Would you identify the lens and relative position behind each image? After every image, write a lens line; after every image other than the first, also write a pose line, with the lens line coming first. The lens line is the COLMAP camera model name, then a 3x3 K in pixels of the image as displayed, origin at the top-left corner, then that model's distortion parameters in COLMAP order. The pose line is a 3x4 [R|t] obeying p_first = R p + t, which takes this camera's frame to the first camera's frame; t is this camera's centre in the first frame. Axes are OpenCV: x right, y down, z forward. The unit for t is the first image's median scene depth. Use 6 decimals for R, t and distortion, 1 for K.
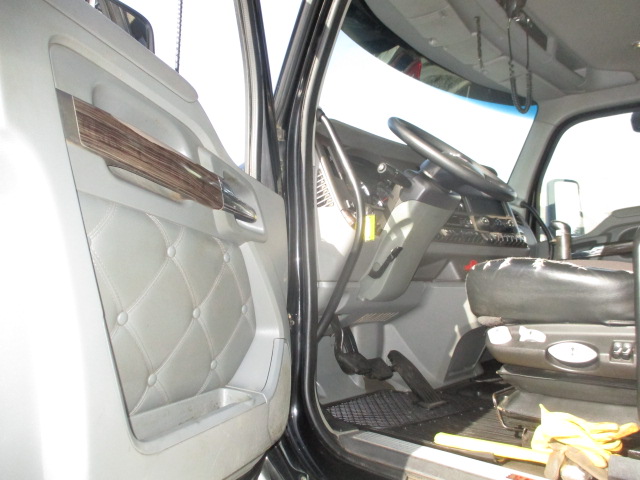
lens RADIAL K [[529.6, 0, 320.7], [0, 529.6, 240.9], [0, 0, 1]] dist [-0.046262, 0.017479]
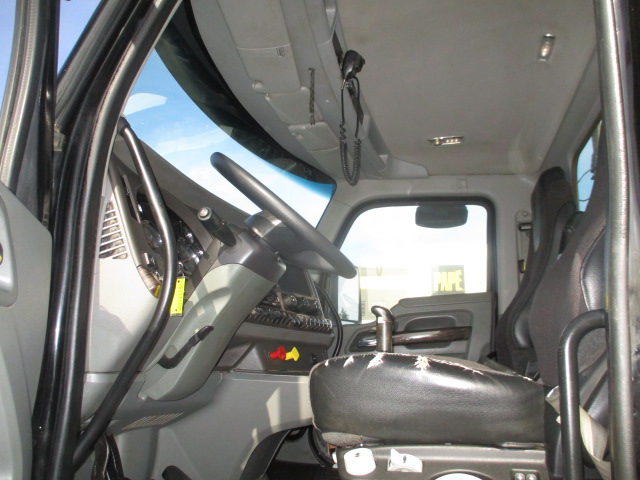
lens RADIAL K [[529.6, 0, 318.9], [0, 529.6, 231.7], [0, 0, 1]] dist [-0.046262, 0.017479]
pose [[0.891718, 0.137191, 0.431298, -0.049158], [-0.067212, 0.982526, -0.173569, -0.000211], [-0.447574, 0.125786, 0.885356, 0.285002]]
